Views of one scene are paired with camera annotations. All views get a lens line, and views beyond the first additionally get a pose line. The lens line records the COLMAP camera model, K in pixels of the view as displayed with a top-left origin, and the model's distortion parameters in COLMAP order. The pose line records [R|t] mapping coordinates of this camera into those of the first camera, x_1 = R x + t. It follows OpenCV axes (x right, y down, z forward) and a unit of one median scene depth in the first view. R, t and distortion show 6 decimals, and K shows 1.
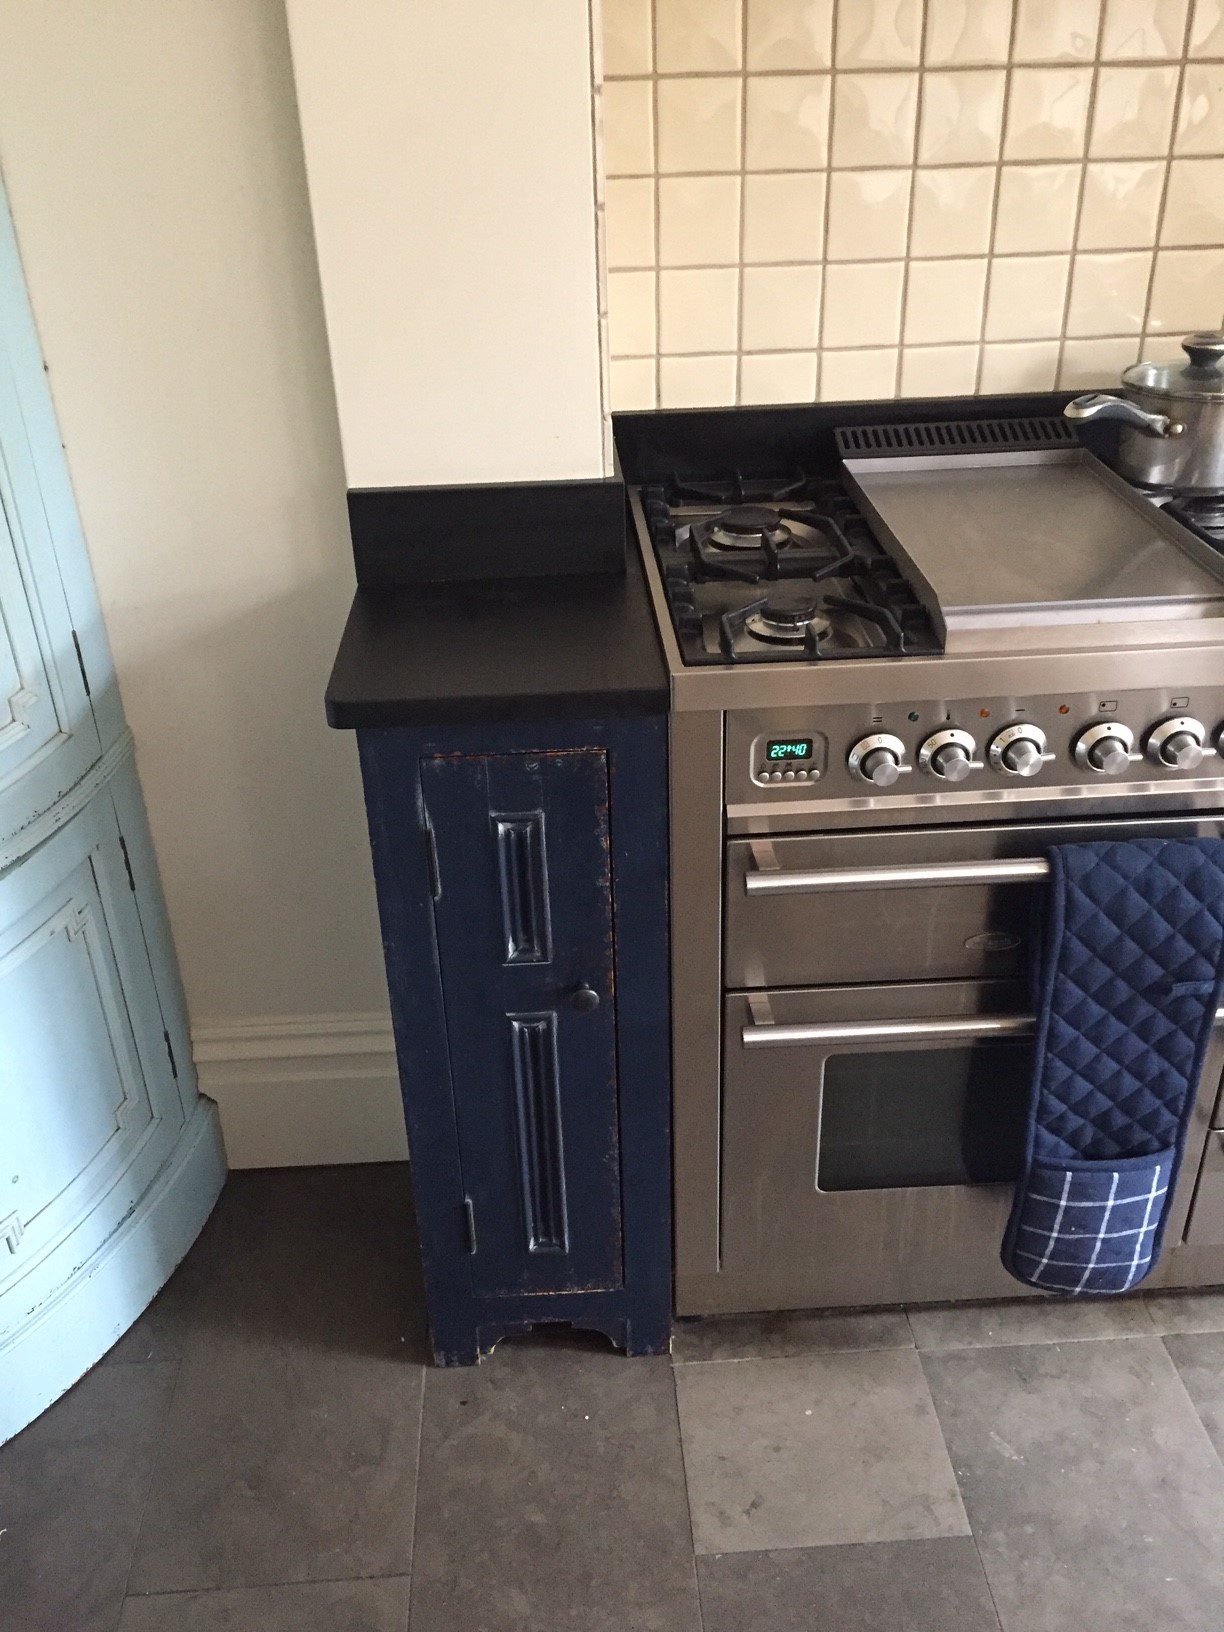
lens RADIAL K [[1364.3, 0, 612.0], [0, 1364.3, 816.0], [0, 0, 1]] dist [0.090411, -0.122987]
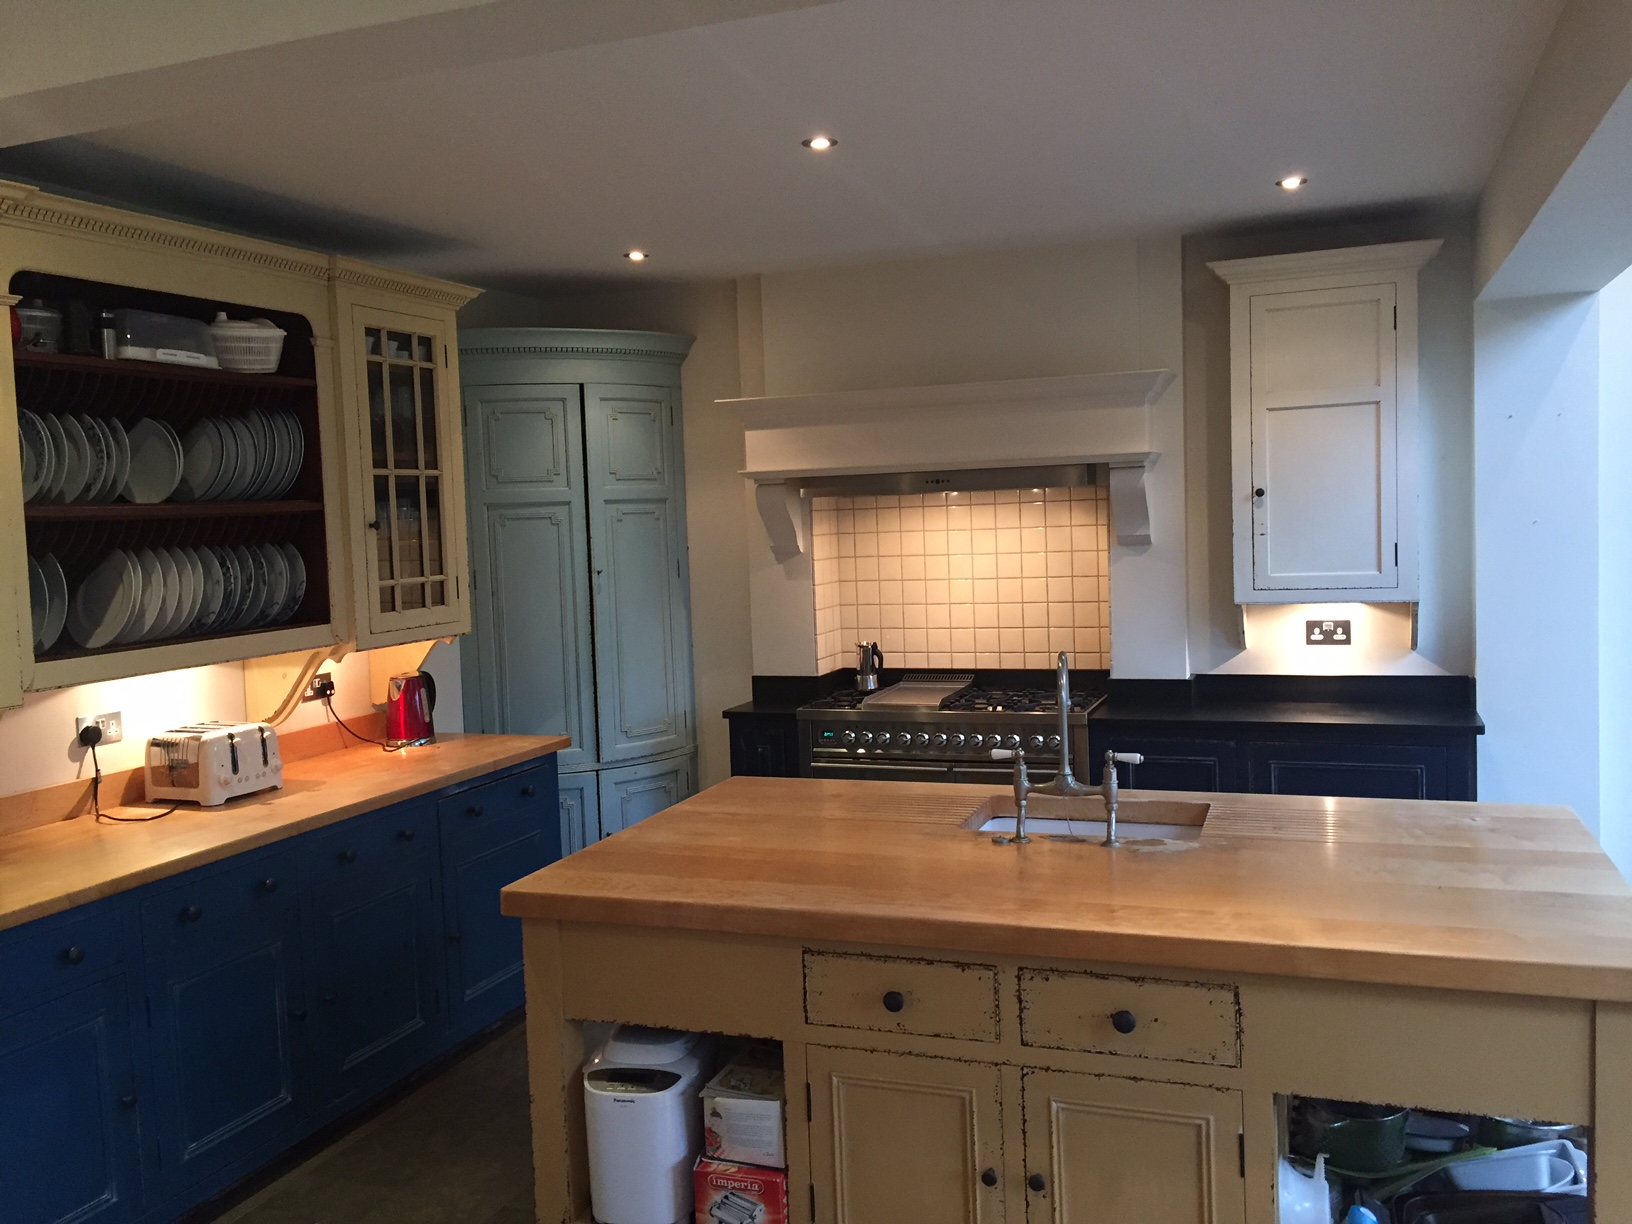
lens RADIAL K [[1364.3, 0, 816.0], [0, 1364.3, 612.0], [0, 0, 1]] dist [0.090411, -0.122987]
pose [[0.909196, 0.024824, -0.415628, 1.551711], [-0.199562, 0.902075, -0.382668, 1.015426], [0.365428, 0.430864, 0.825117, -2.147170]]
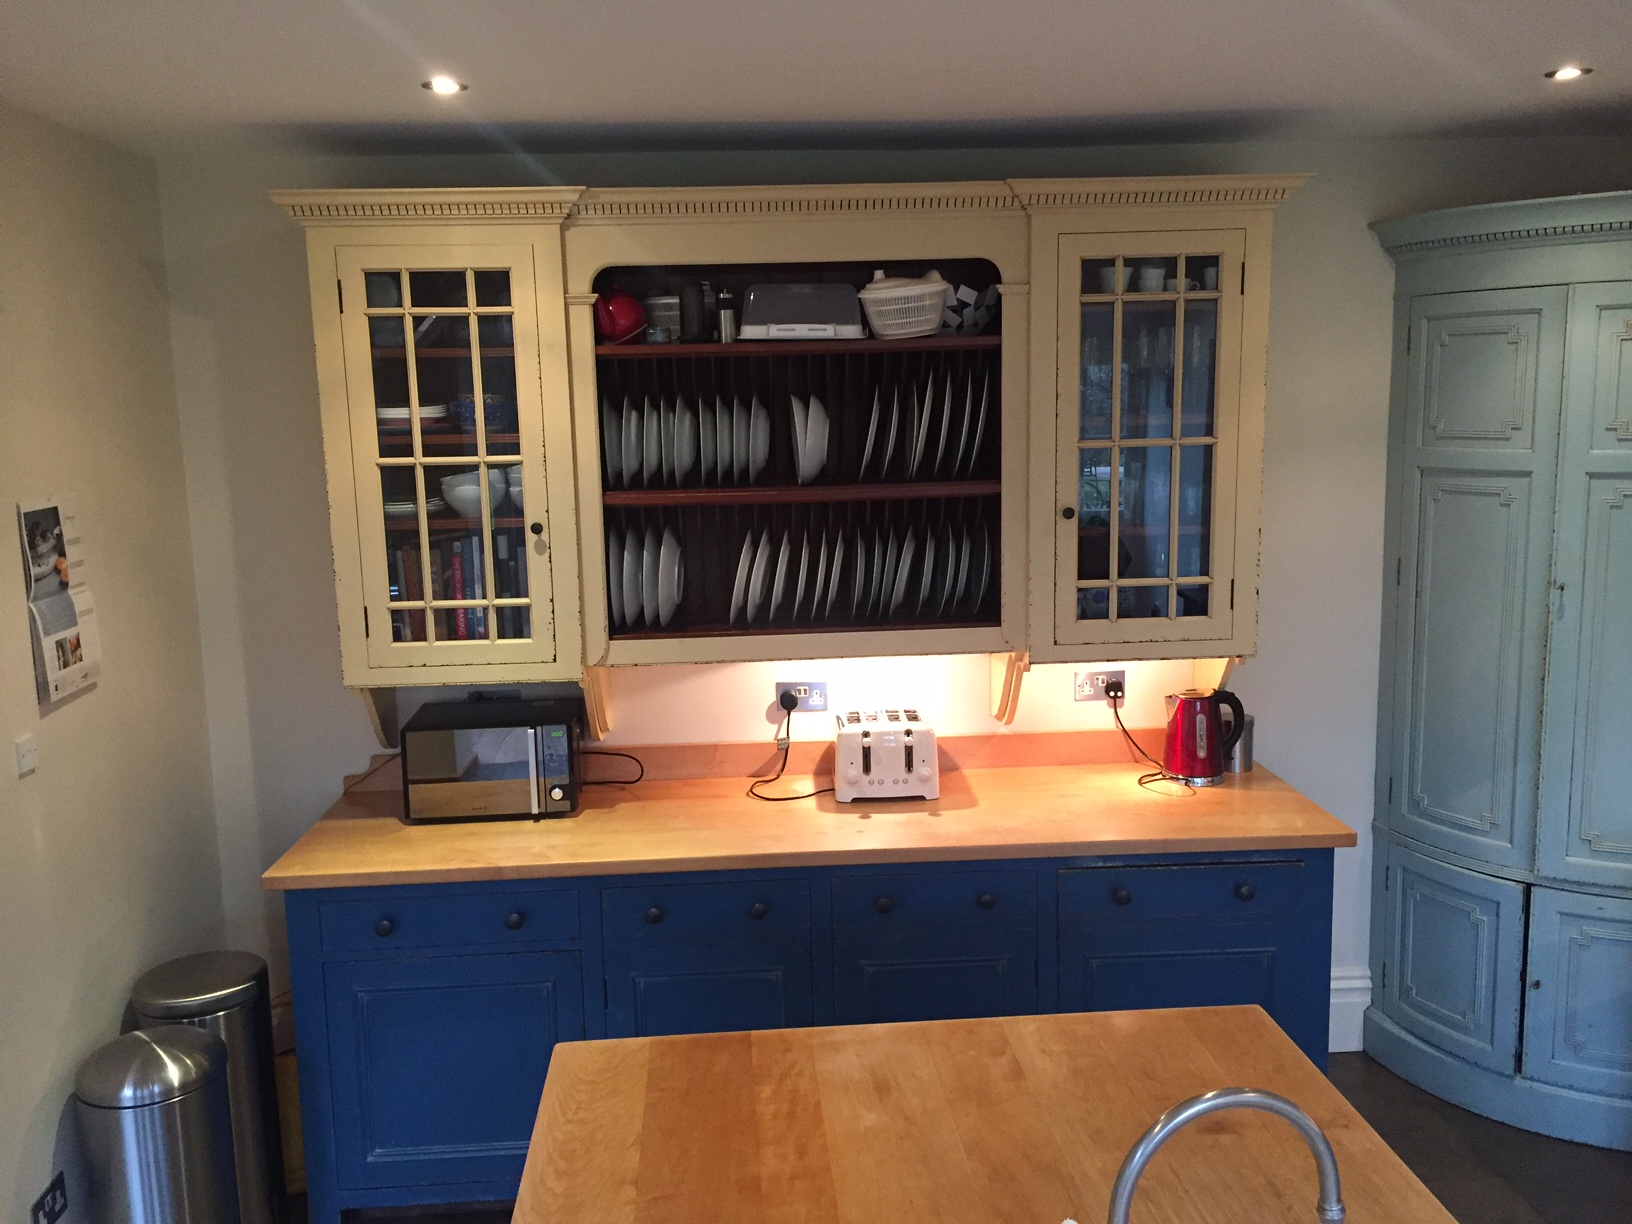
lens RADIAL K [[1364.3, 0, 816.0], [0, 1364.3, 612.0], [0, 0, 1]] dist [0.090411, -0.122987]
pose [[0.005178, 0.178664, -0.983896, 1.801177], [-0.485017, 0.860879, 0.153773, -0.069920], [0.874489, 0.476411, 0.091113, -0.688187]]
